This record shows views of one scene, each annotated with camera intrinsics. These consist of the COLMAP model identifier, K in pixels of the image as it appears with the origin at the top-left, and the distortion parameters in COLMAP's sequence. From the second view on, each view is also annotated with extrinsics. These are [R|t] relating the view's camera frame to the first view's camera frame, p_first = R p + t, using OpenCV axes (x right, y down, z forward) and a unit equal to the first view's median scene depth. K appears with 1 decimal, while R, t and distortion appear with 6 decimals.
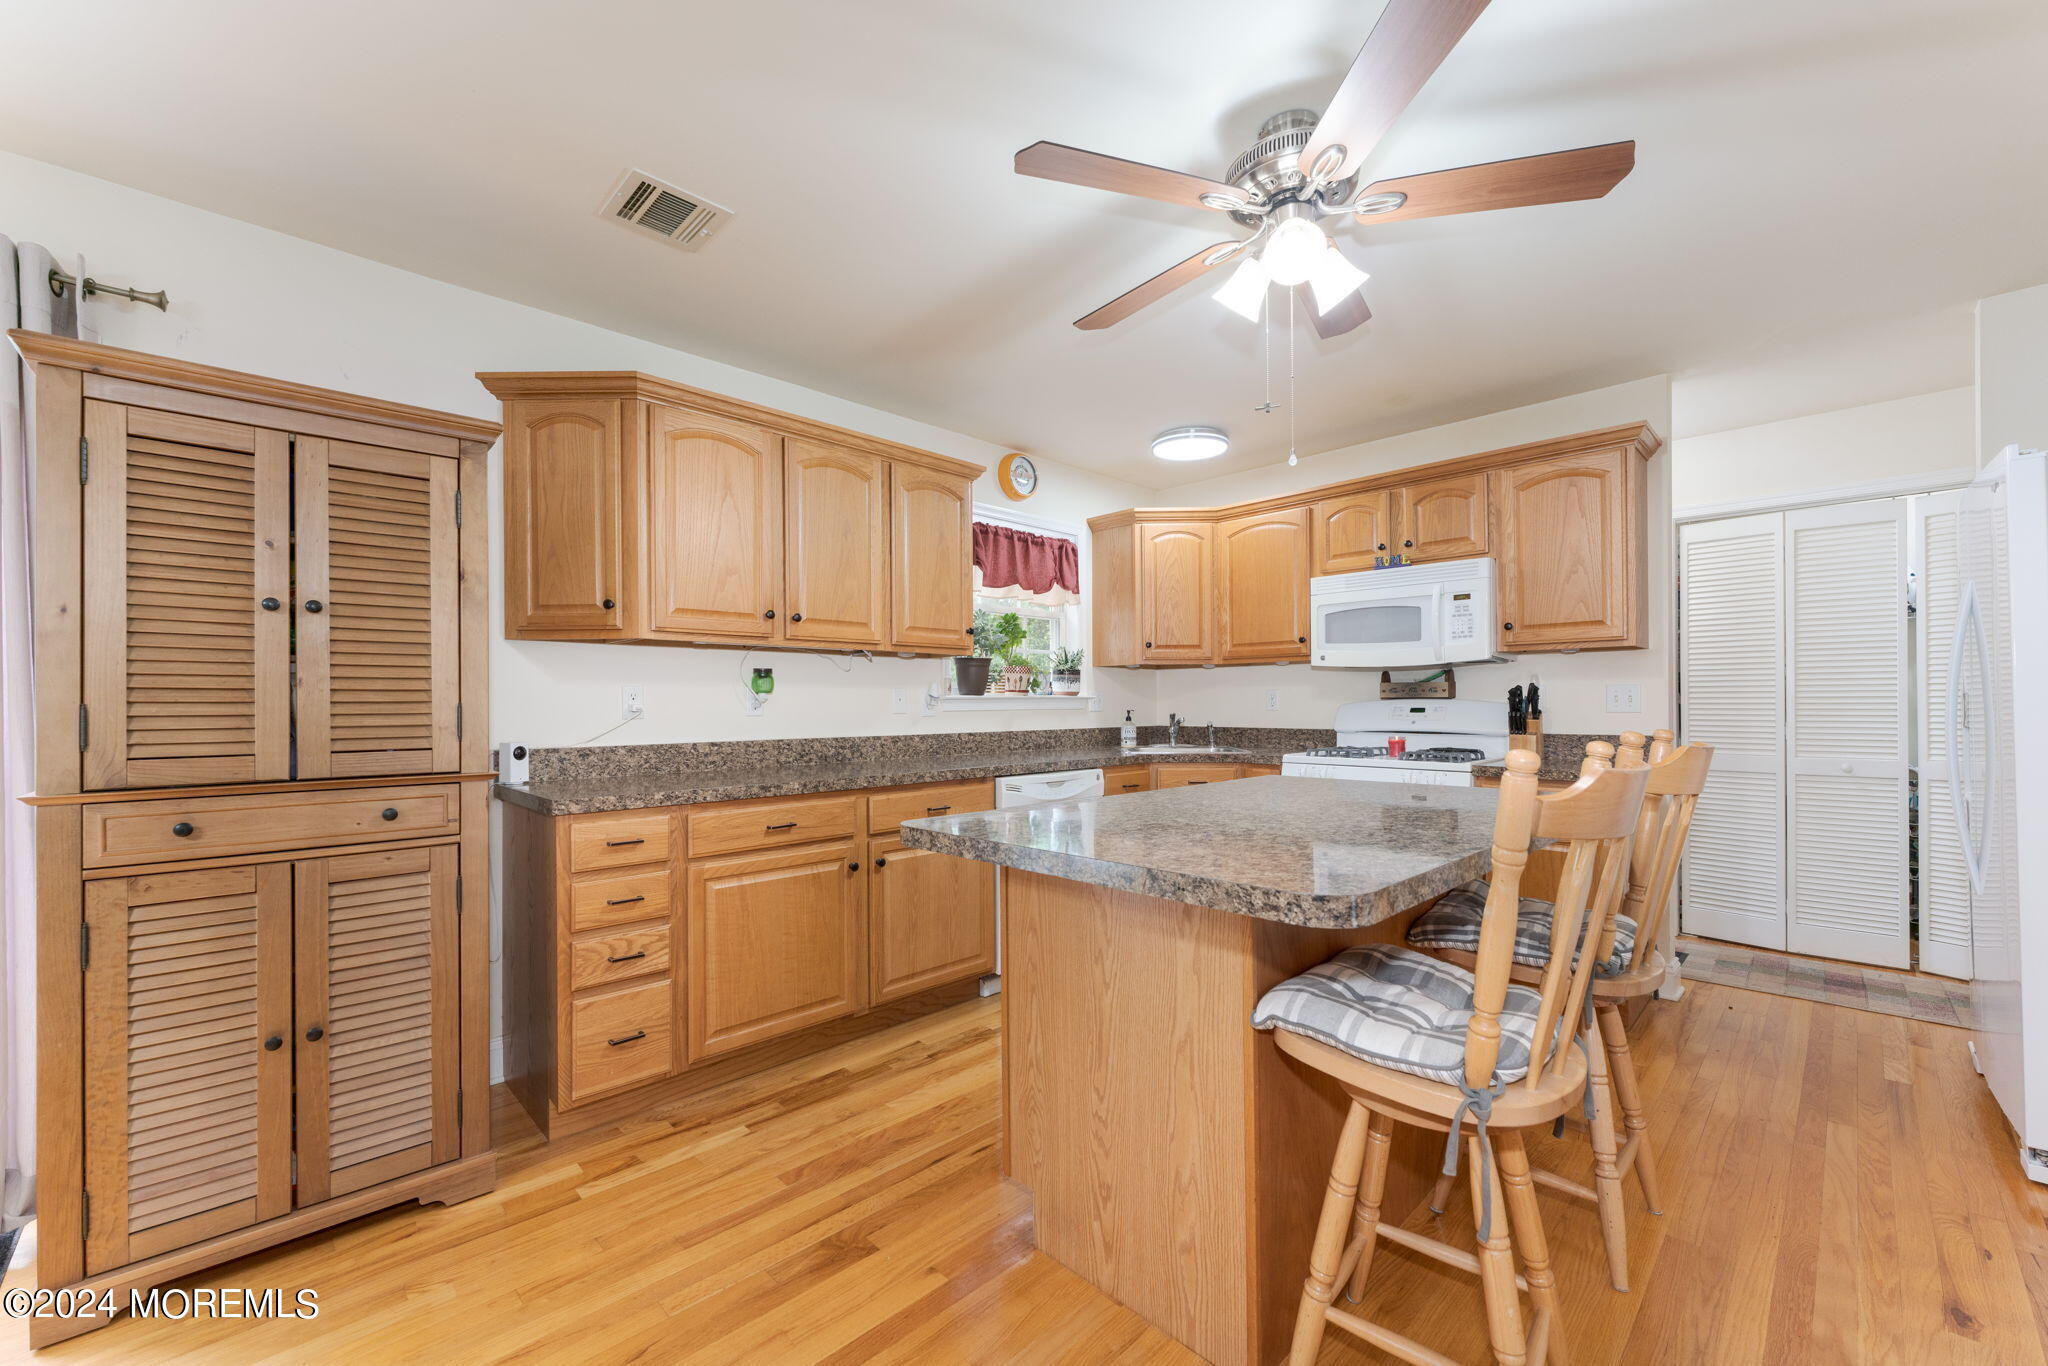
lens RADIAL K [[806.5, 0, 1011.0], [0, 806.5, 702.4], [0, 0, 1]] dist [-0.001174, -0.000054]
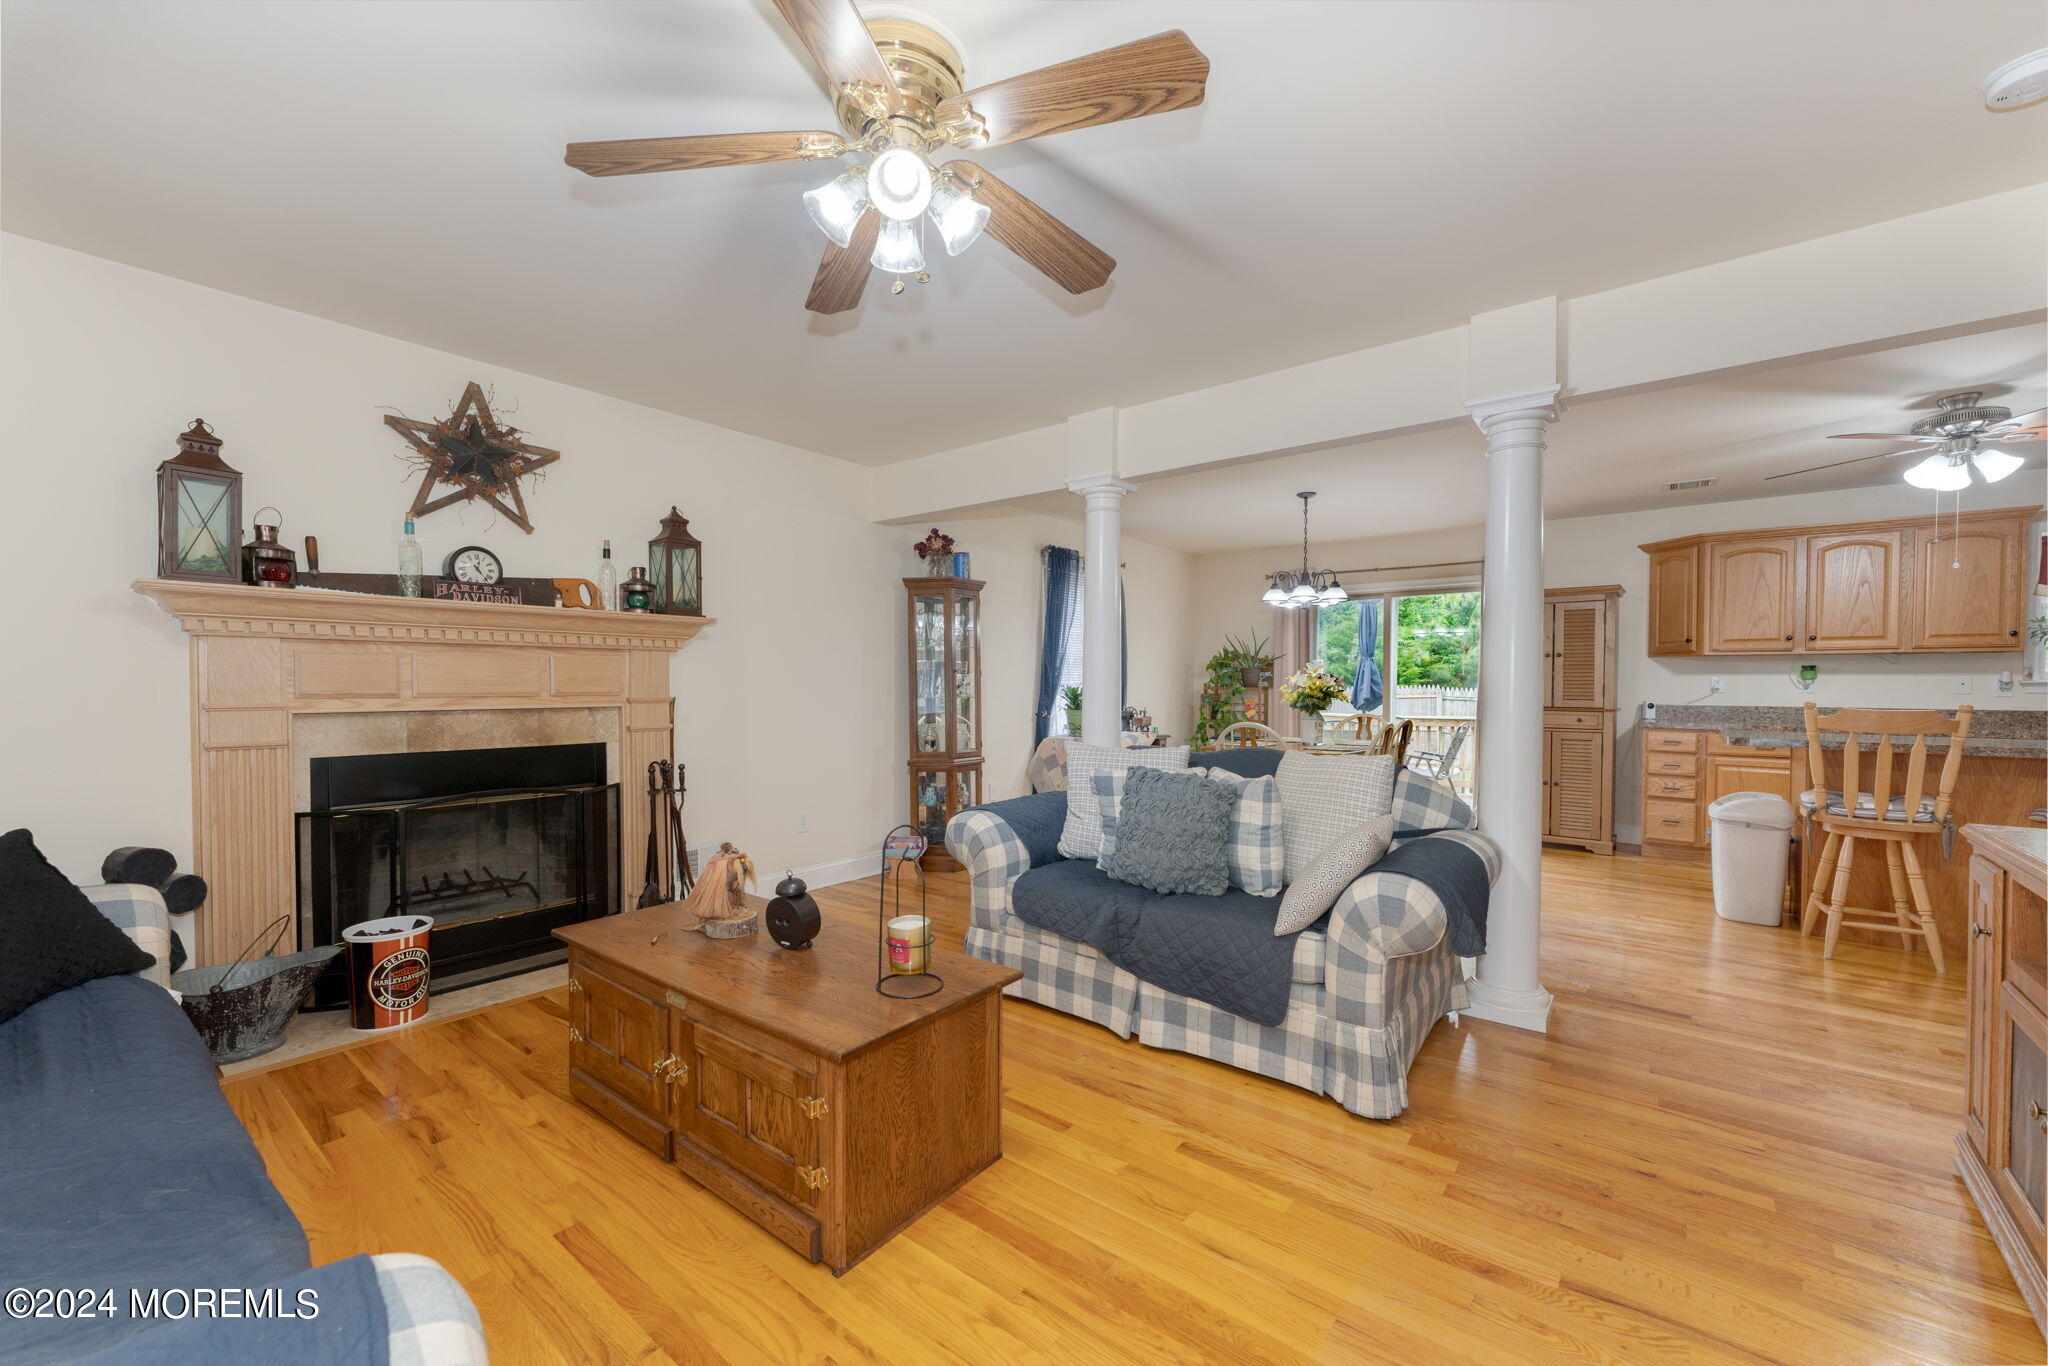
lens RADIAL K [[820.0, 0, 1036.3], [0, 820.0, 697.6], [0, 0, 1]] dist [0.000396, -0.000008]
pose [[0.139129, 0.025973, -0.989934, 1.191371], [-0.002694, 0.999662, 0.025849, -0.014073], [0.990271, -0.000930, 0.139152, -0.873696]]
